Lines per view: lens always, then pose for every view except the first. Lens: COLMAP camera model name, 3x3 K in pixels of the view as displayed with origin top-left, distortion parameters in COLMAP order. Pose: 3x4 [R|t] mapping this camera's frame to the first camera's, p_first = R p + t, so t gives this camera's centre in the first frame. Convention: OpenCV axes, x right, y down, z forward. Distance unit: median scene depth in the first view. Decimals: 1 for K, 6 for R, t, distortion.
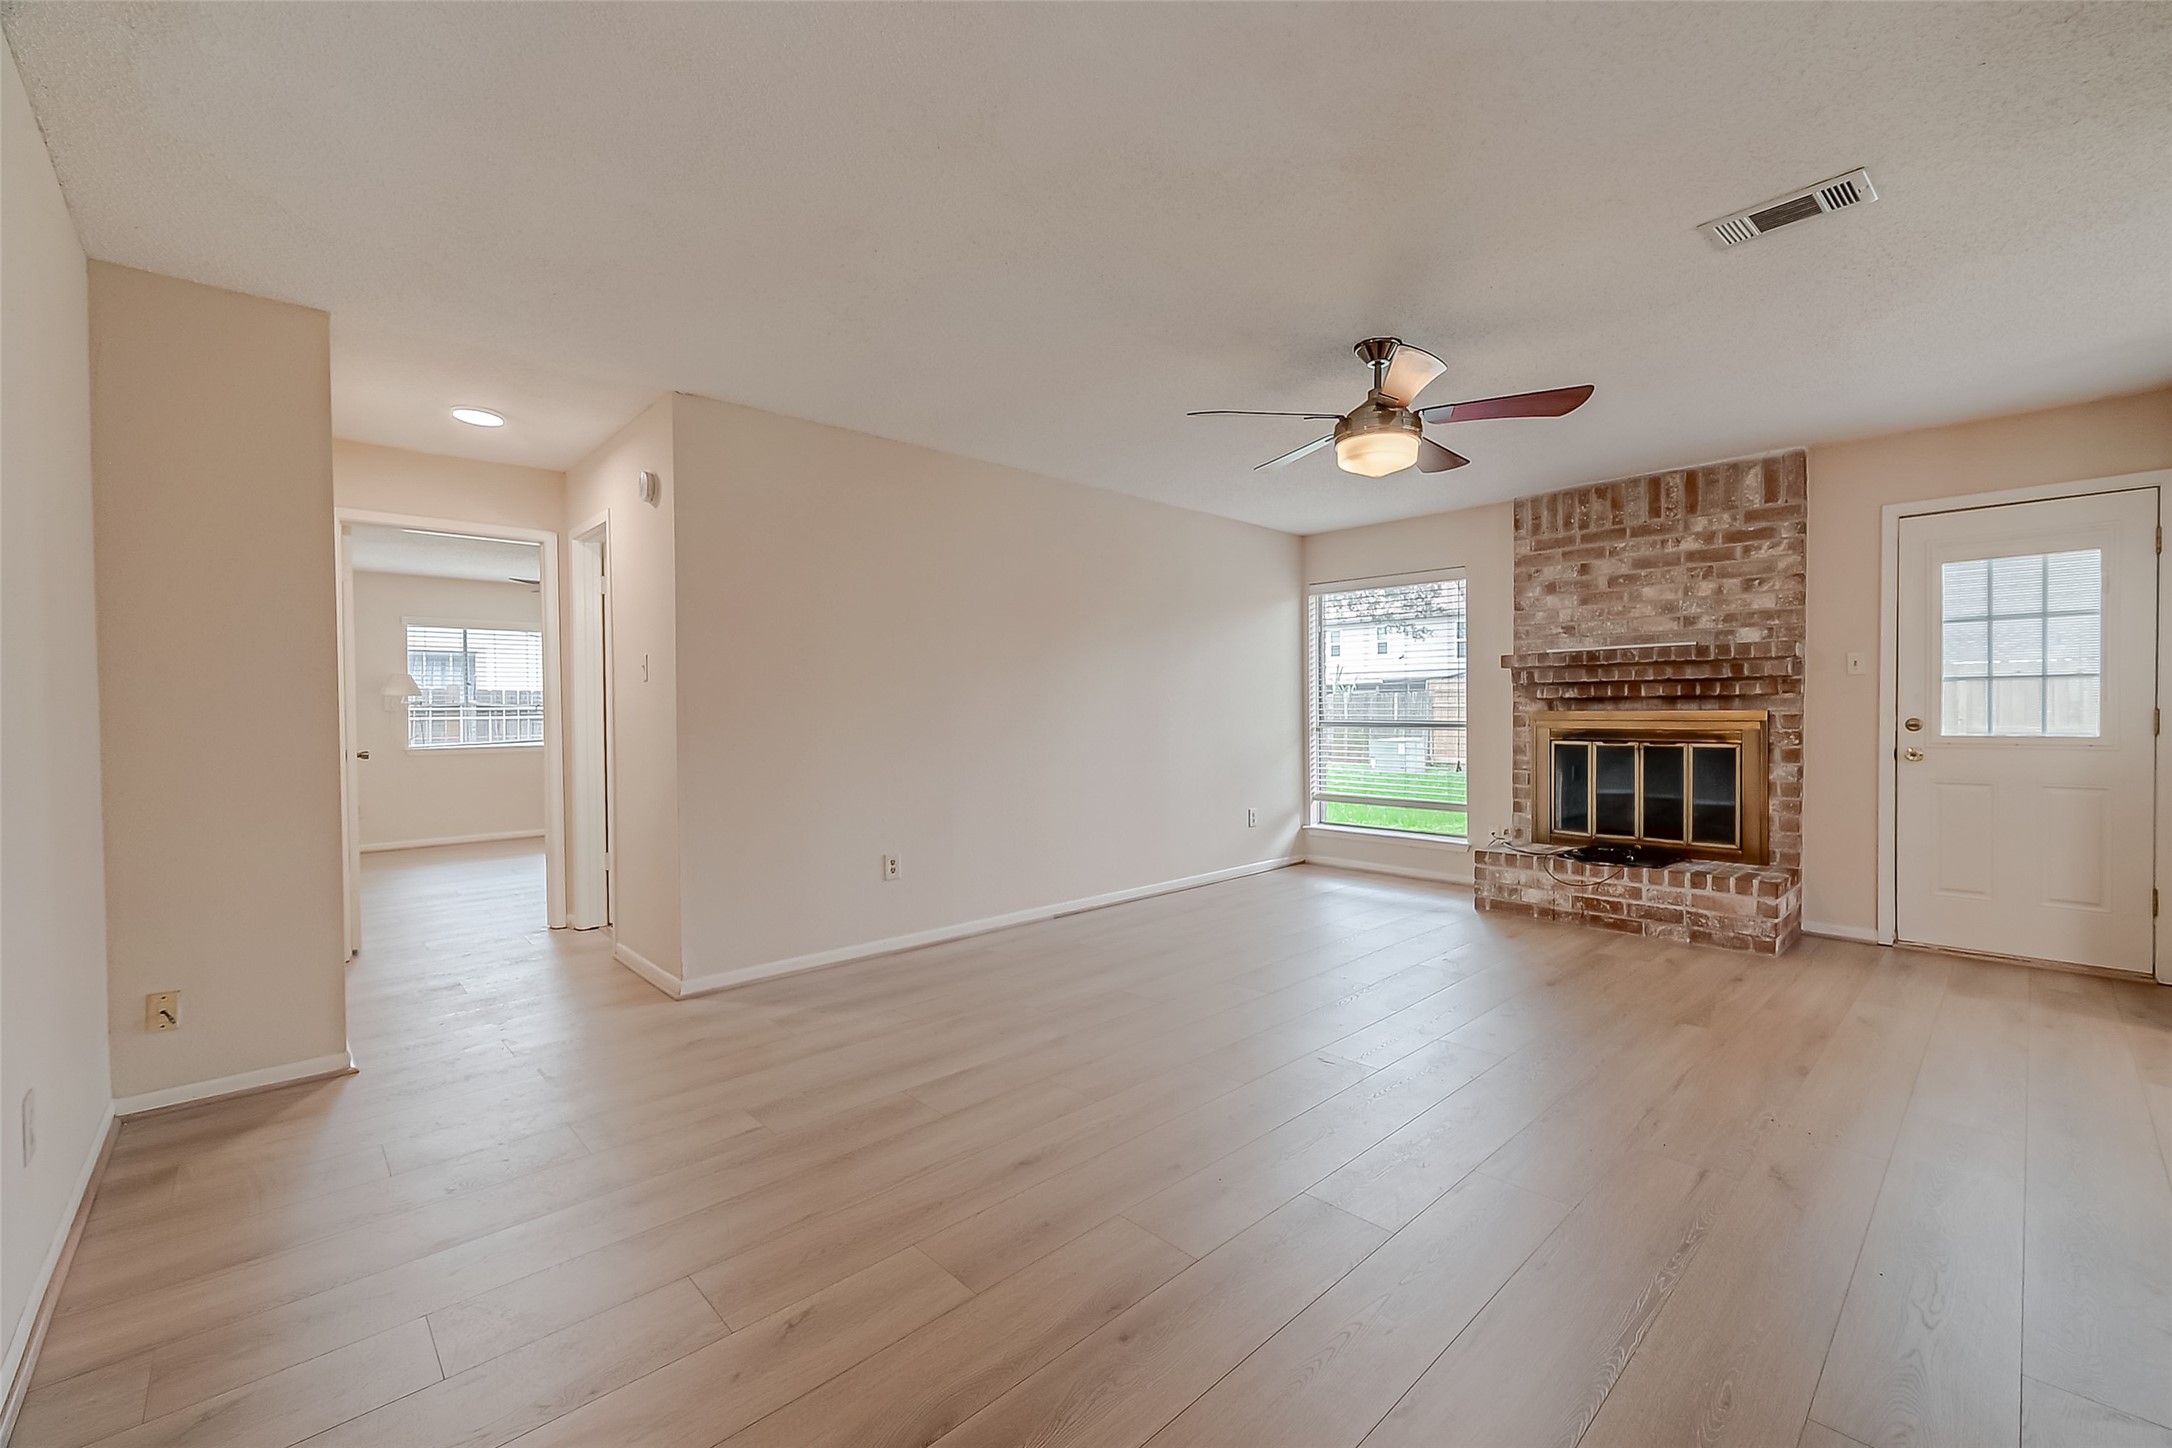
lens RADIAL K [[857.5, 0, 1093.6], [0, 857.5, 721.3], [0, 0, 1]] dist [-0.003247, -0.000691]
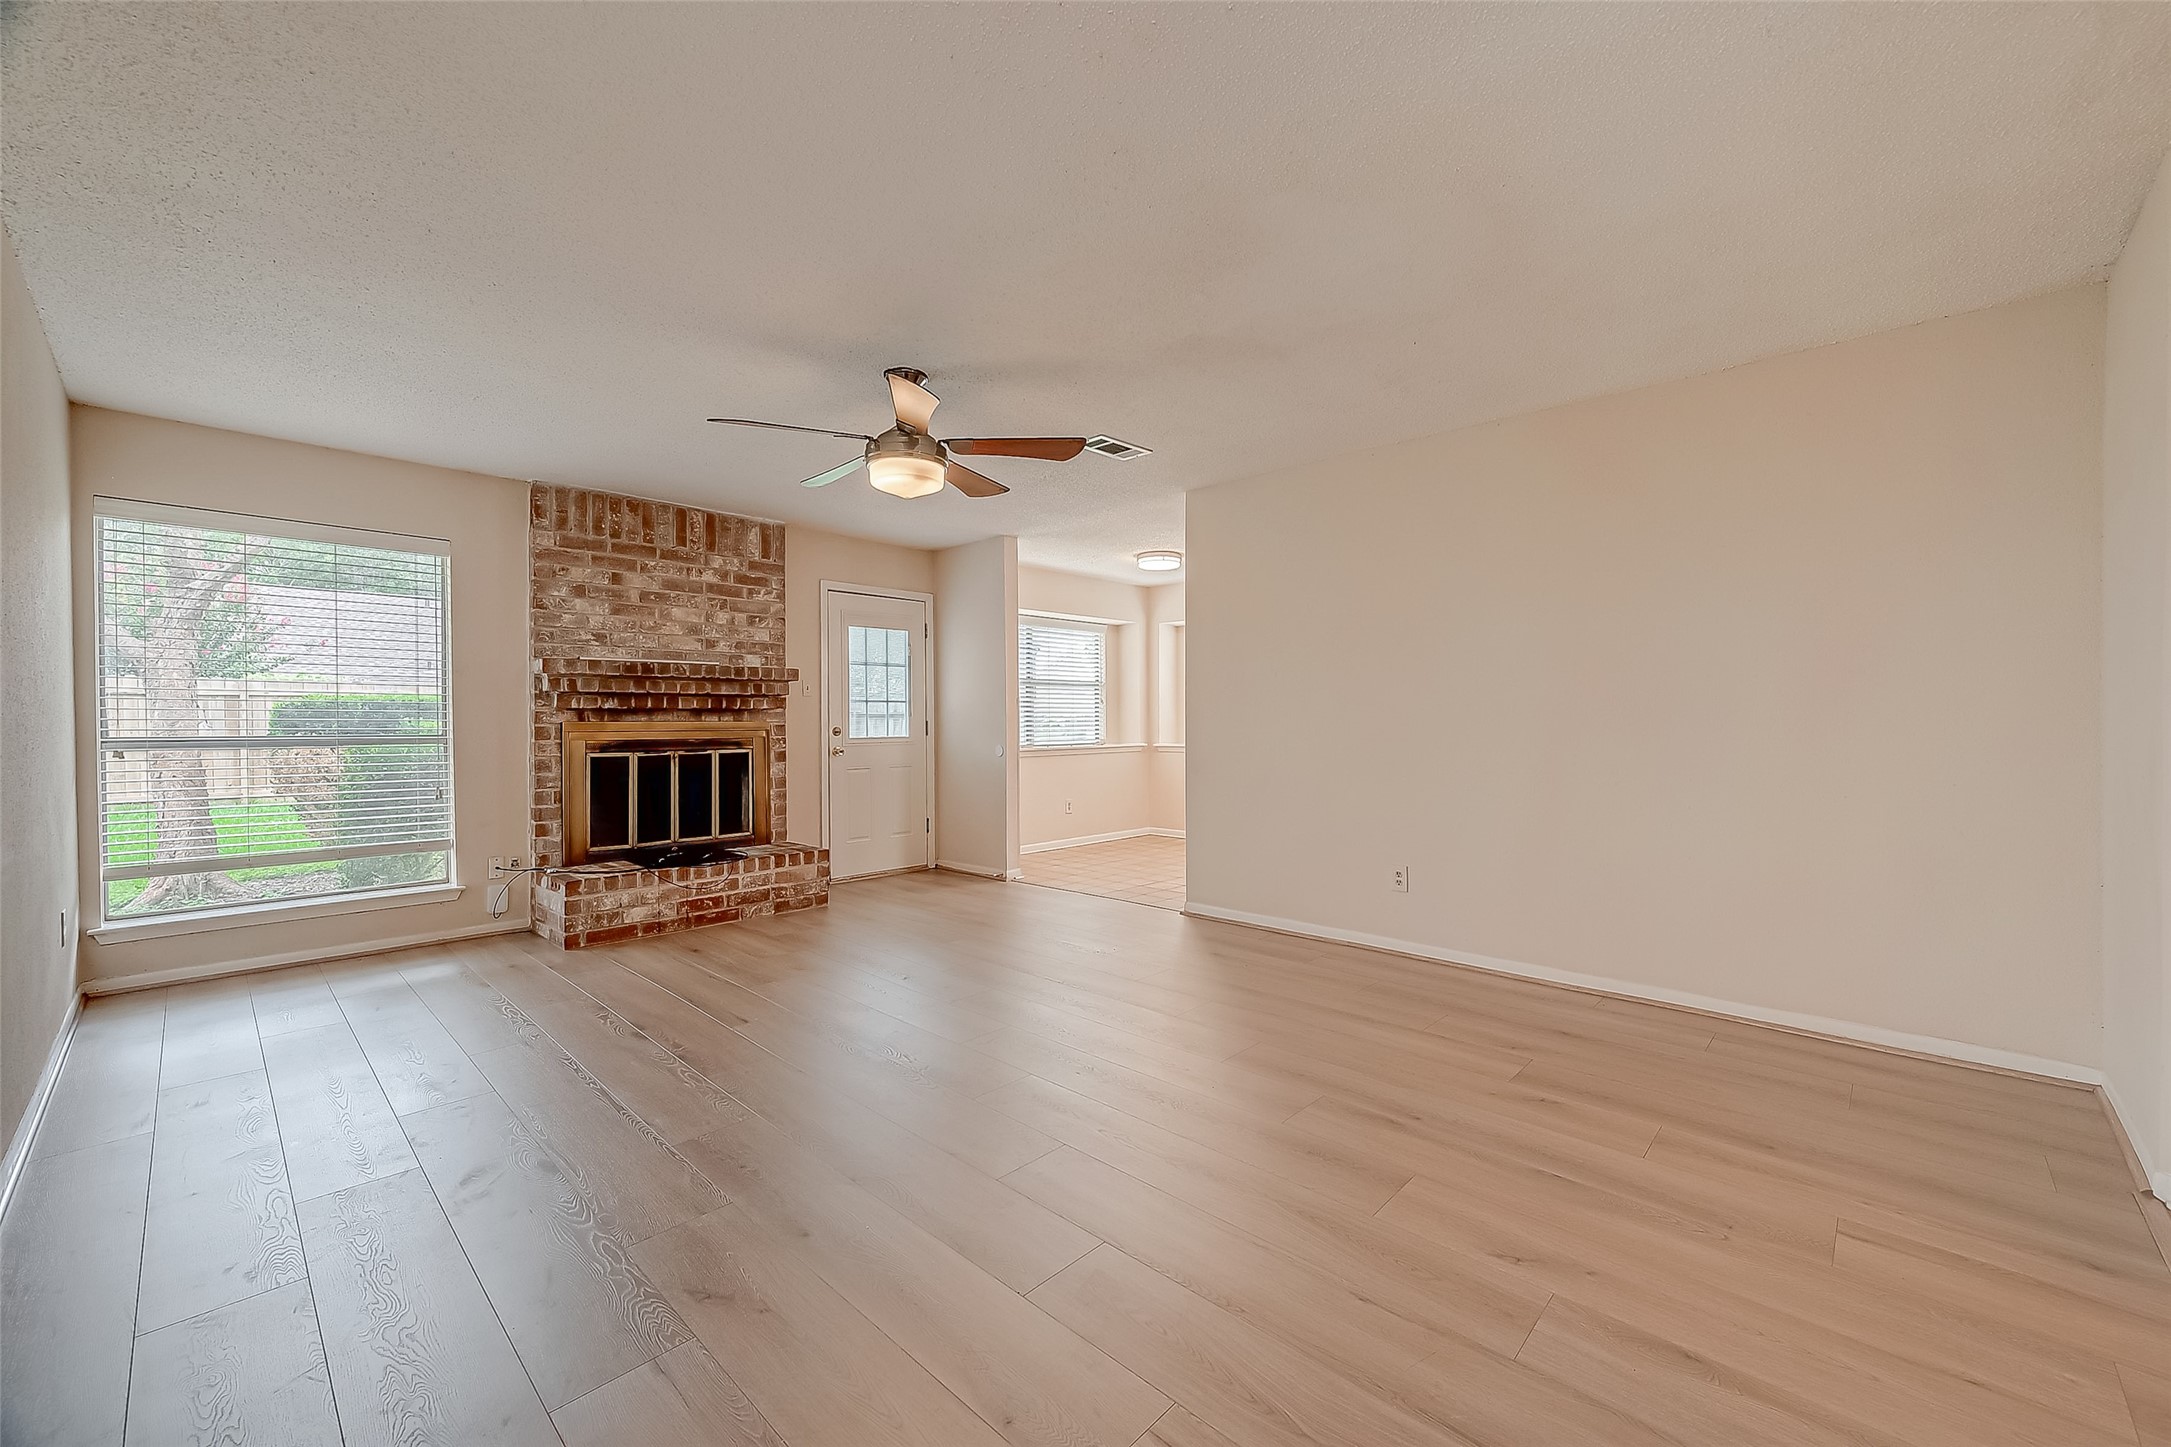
lens RADIAL K [[857.1, 0, 1094.6], [0, 857.1, 723.3], [0, 0, 1]] dist [-0.003247, -0.000691]
pose [[-0.048420, 0.001478, 0.998826, -0.467714], [0.013358, 0.999910, -0.000832, -0.002605], [-0.998738, 0.013302, -0.048436, 0.530091]]
